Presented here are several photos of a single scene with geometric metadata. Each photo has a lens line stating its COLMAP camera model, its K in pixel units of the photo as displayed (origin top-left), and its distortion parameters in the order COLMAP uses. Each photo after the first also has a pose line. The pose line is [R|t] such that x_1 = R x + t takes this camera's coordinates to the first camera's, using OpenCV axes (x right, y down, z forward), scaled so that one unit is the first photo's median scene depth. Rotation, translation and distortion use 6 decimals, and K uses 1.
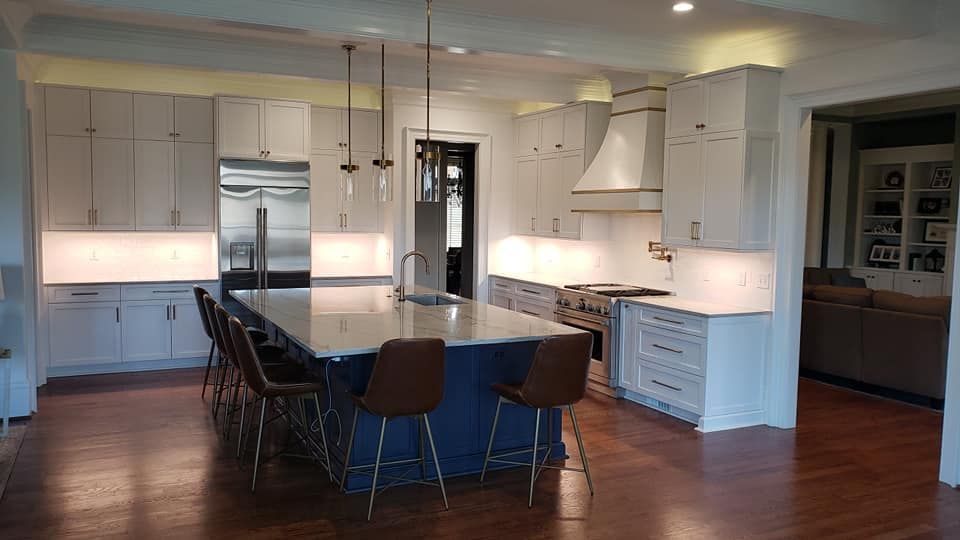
lens RADIAL K [[760.8, 0, 480.0], [0, 760.8, 270.0], [0, 0, 1]] dist [0.126179, -0.151039]
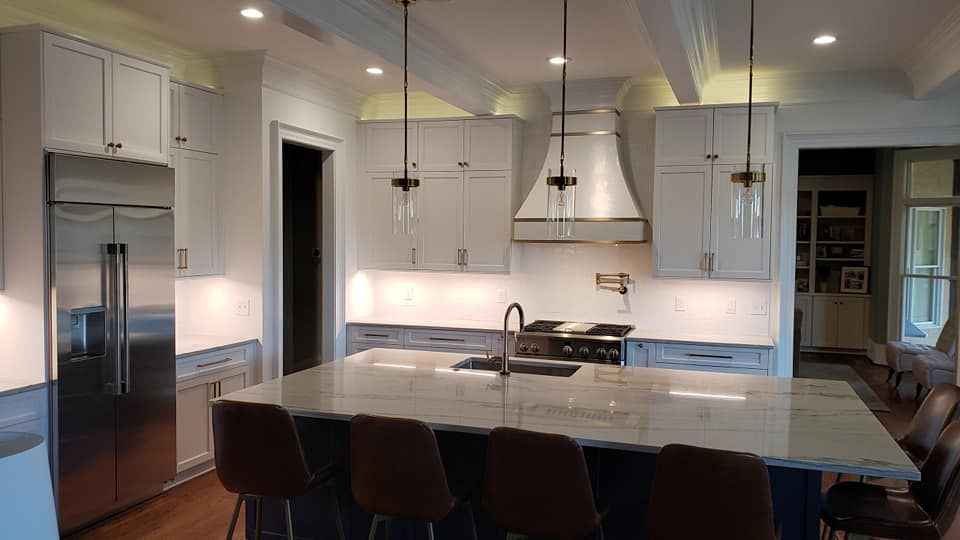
lens RADIAL K [[760.8, 0, 480.0], [0, 760.8, 270.0], [0, 0, 1]] dist [0.126179, -0.151039]
pose [[0.701948, -0.040161, 0.711095, -0.562001], [0.055380, 0.998464, 0.001723, -0.052618], [-0.710072, 0.038171, 0.703094, 0.460834]]
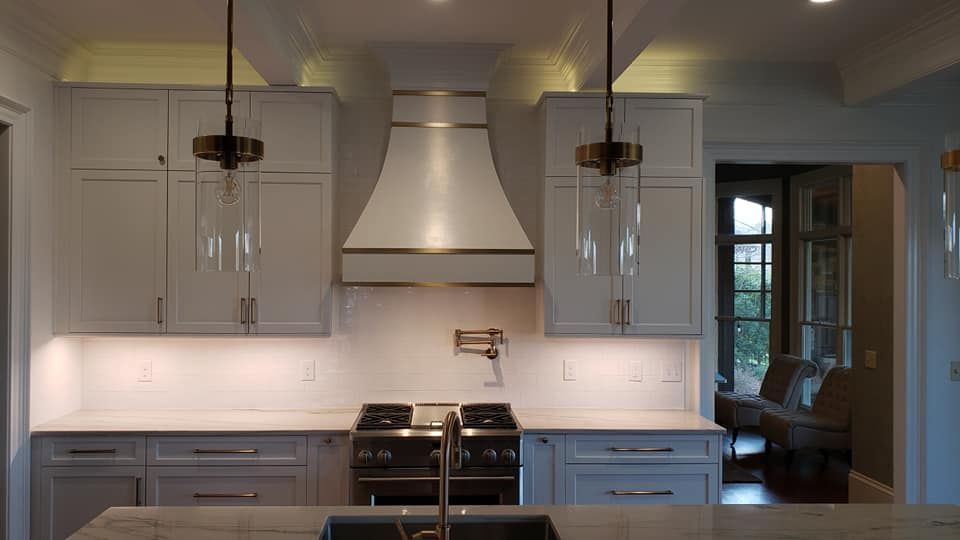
lens RADIAL K [[748.6, 0, 470.9], [0, 748.6, 273.6], [0, 0, 1]] dist [0.124579, -0.238219]
pose [[0.393325, -0.007548, 0.919368, -0.363320], [0.071262, 0.997208, -0.022301, -0.072182], [-0.916633, 0.074287, 0.392765, 0.764441]]
